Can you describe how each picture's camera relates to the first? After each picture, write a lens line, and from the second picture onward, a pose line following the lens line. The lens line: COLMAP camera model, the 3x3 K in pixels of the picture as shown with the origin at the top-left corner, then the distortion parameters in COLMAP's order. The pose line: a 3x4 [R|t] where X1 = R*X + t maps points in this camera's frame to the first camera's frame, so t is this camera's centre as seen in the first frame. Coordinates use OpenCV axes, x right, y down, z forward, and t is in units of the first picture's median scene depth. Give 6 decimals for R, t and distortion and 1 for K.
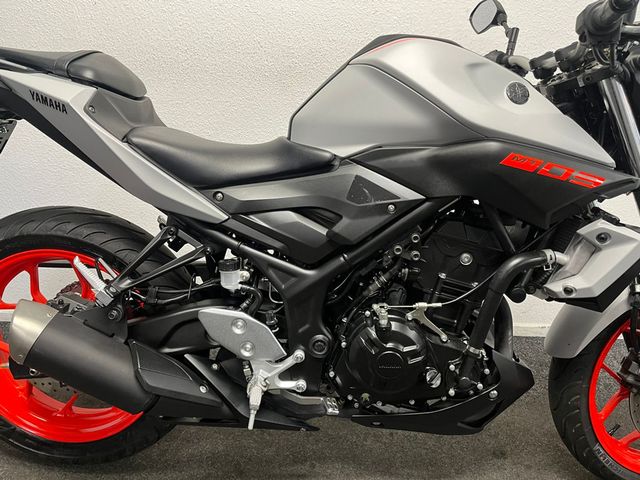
lens RADIAL K [[470.3, 0, 320.0], [0, 470.3, 240.0], [0, 0, 1]] dist [0.084994, -0.115167]
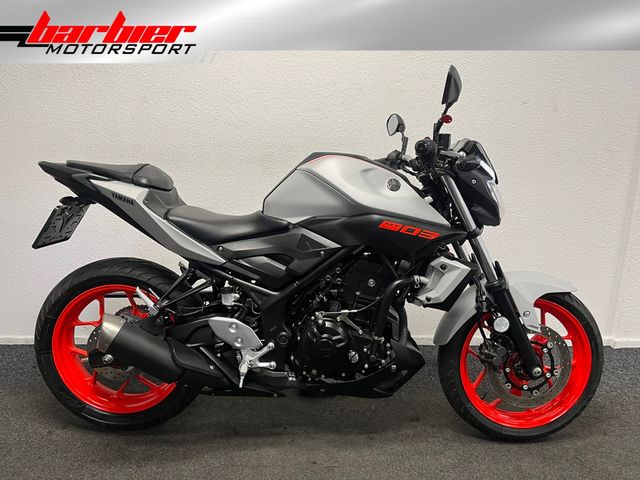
lens RADIAL K [[470.3, 0, 320.0], [0, 470.3, 240.0], [0, 0, 1]] dist [0.084994, -0.115167]
pose [[0.999606, -0.028020, 0.001469, 0.133353], [0.028043, 0.996000, -0.084835, 0.027091], [0.000914, 0.084842, 0.996394, -0.649702]]
